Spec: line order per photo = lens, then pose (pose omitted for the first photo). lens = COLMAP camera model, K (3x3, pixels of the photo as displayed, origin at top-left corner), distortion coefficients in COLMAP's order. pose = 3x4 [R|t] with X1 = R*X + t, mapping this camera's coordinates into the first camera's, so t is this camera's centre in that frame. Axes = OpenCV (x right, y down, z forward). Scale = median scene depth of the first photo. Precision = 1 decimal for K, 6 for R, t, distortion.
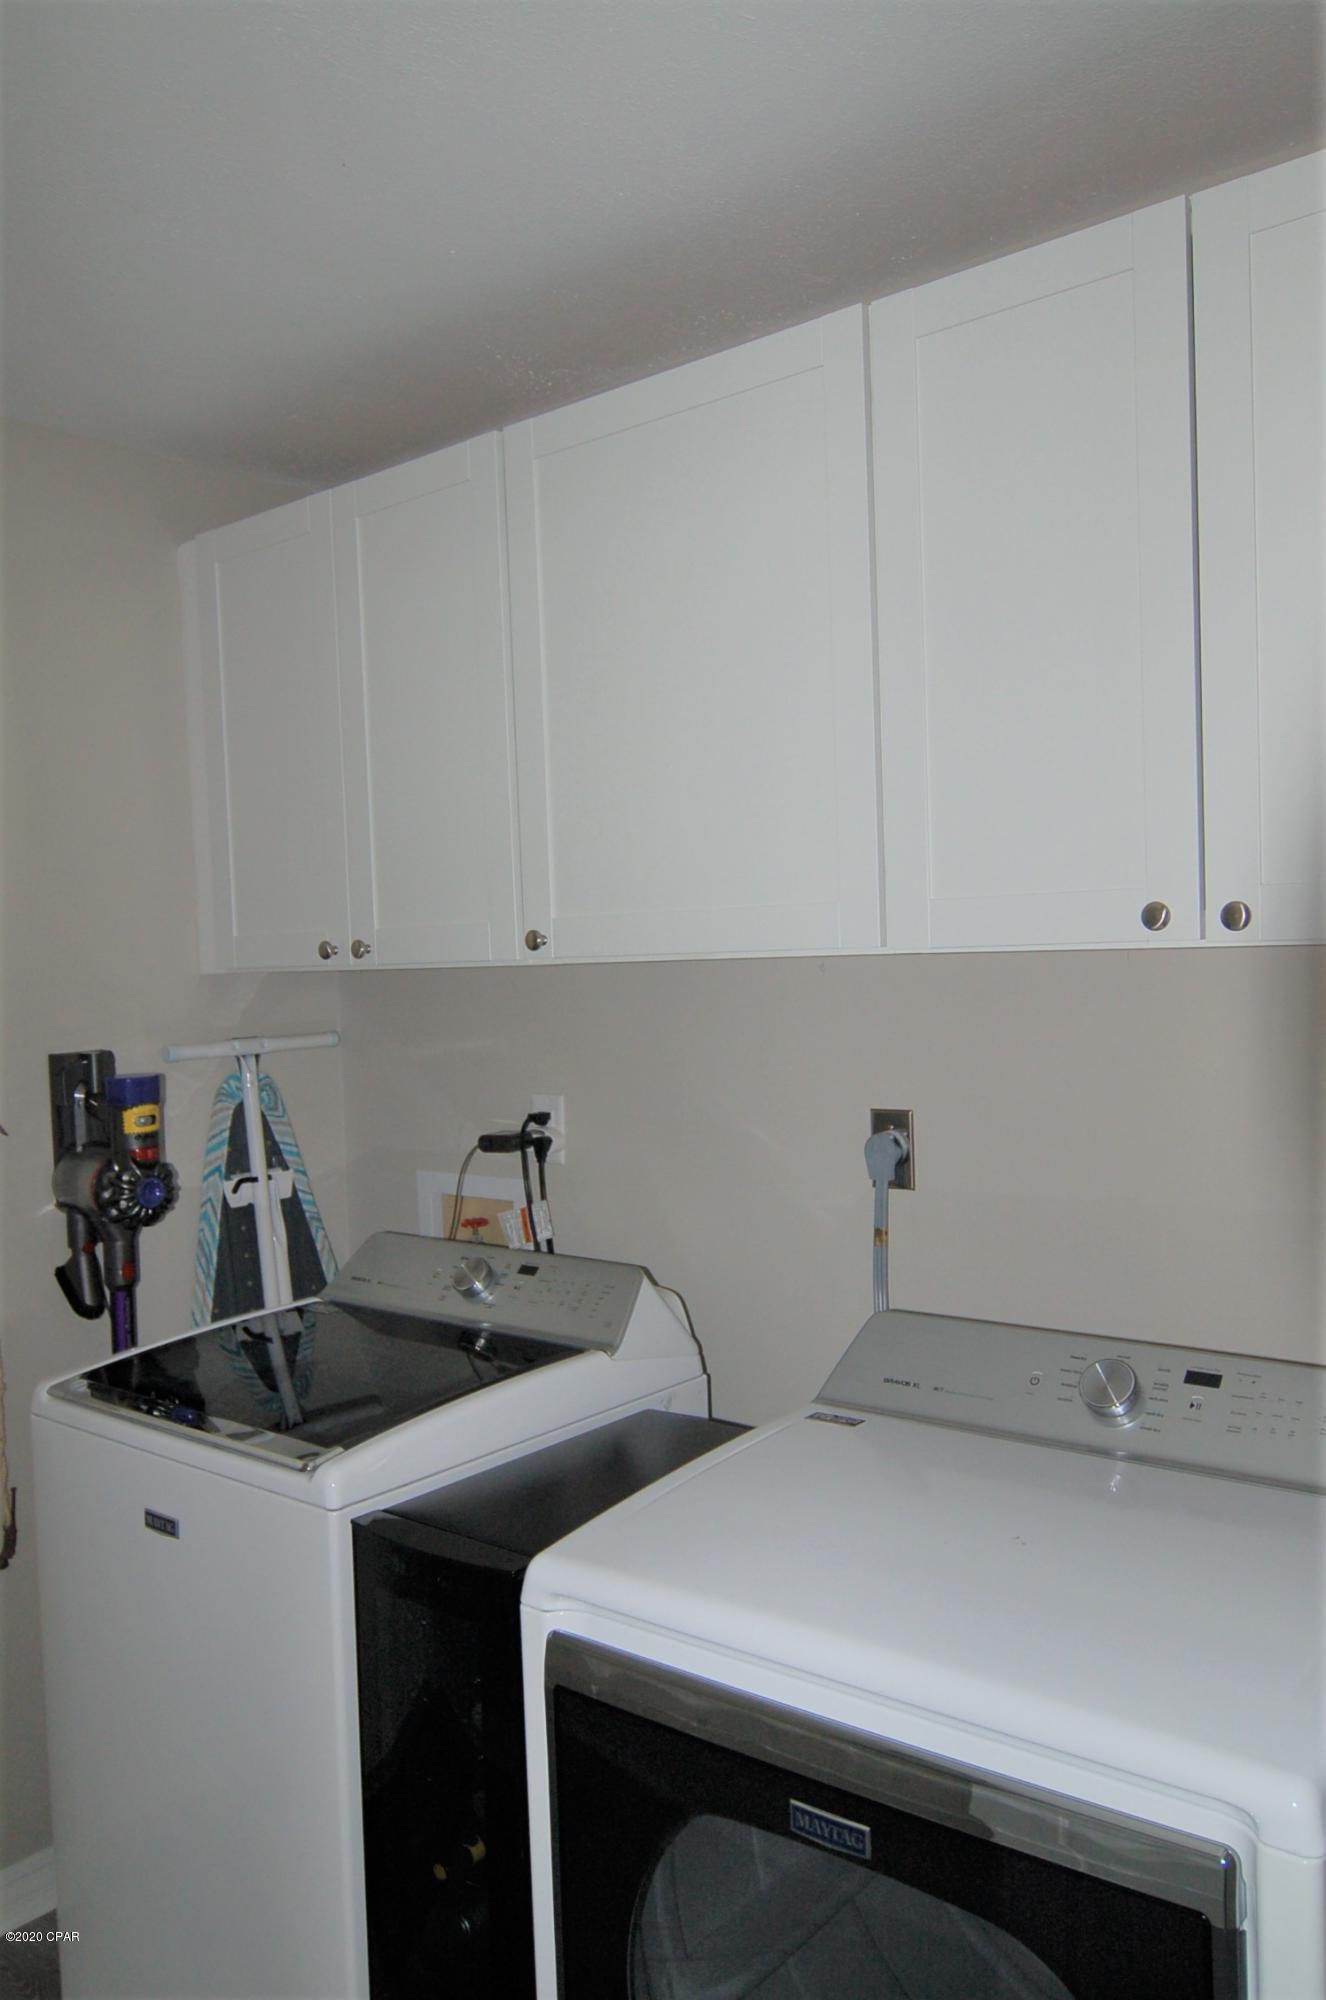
lens RADIAL K [[1563.0, 0, 663.0], [0, 1563.0, 1000.0], [0, 0, 1]] dist [0.000025, -0.002661]
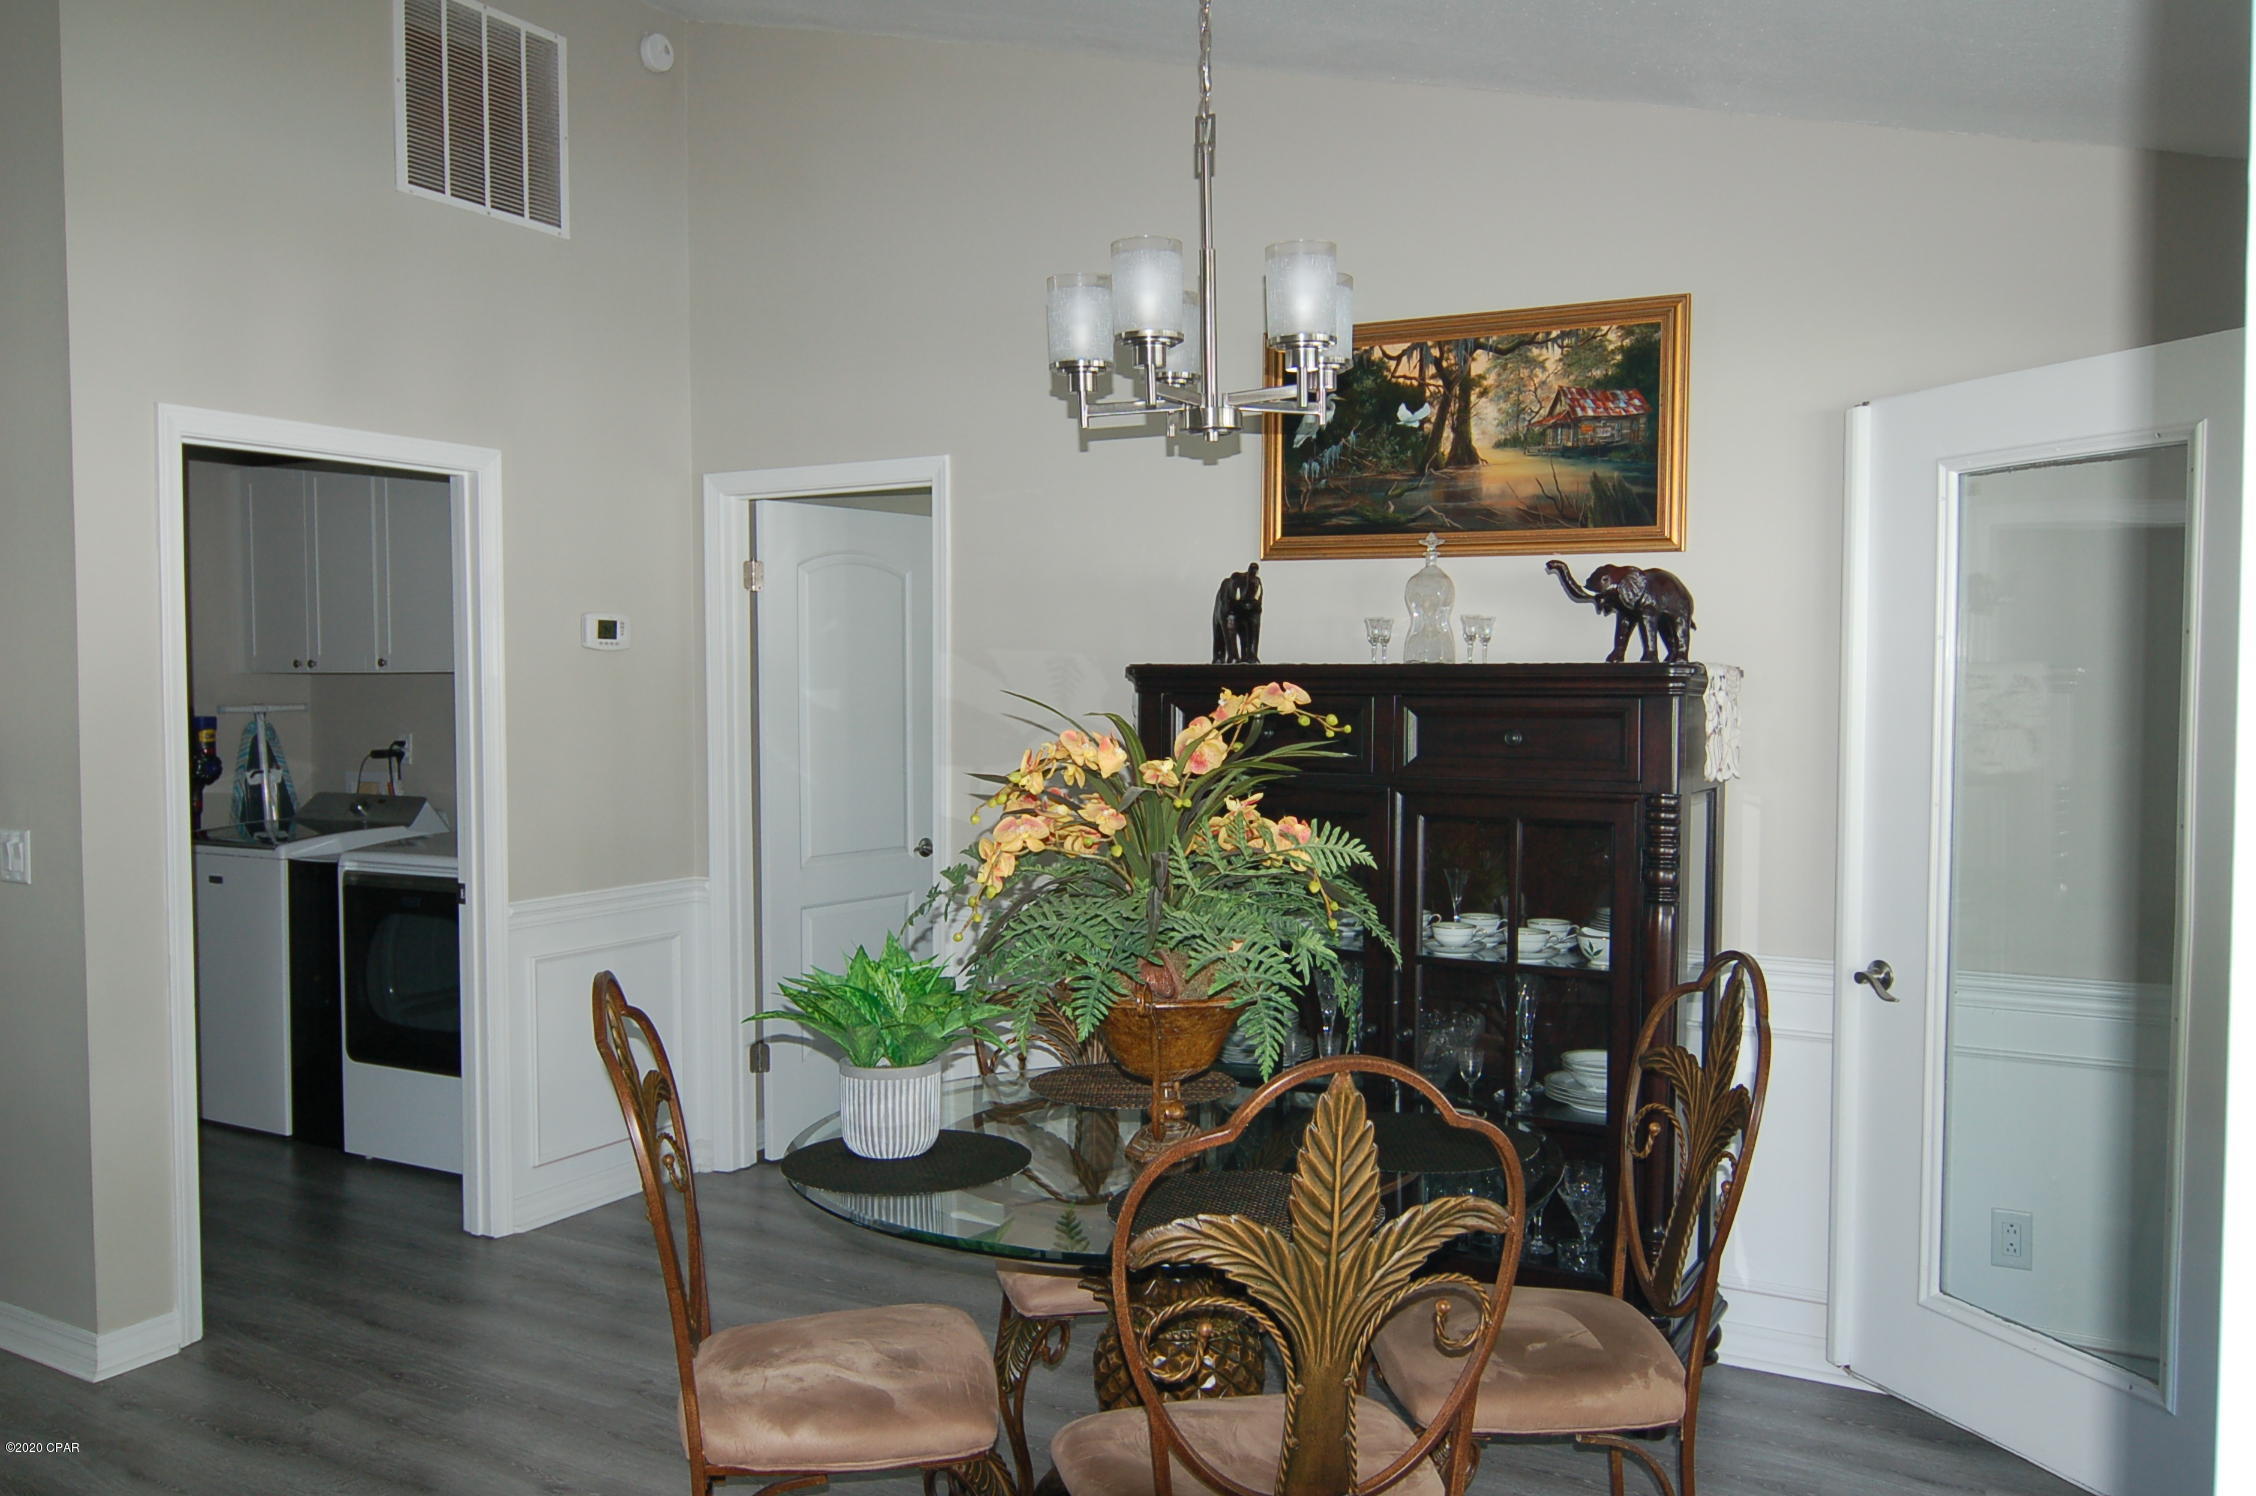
lens RADIAL K [[1763.1, 0, 1128.0], [0, 1763.1, 748.0], [0, 0, 1]] dist [0.000025, -0.002661]
pose [[0.983398, 0.029690, 0.179017, 0.484668], [-0.029427, 0.999558, -0.004124, 0.061911], [-0.179061, -0.001212, 0.983837, -1.627216]]
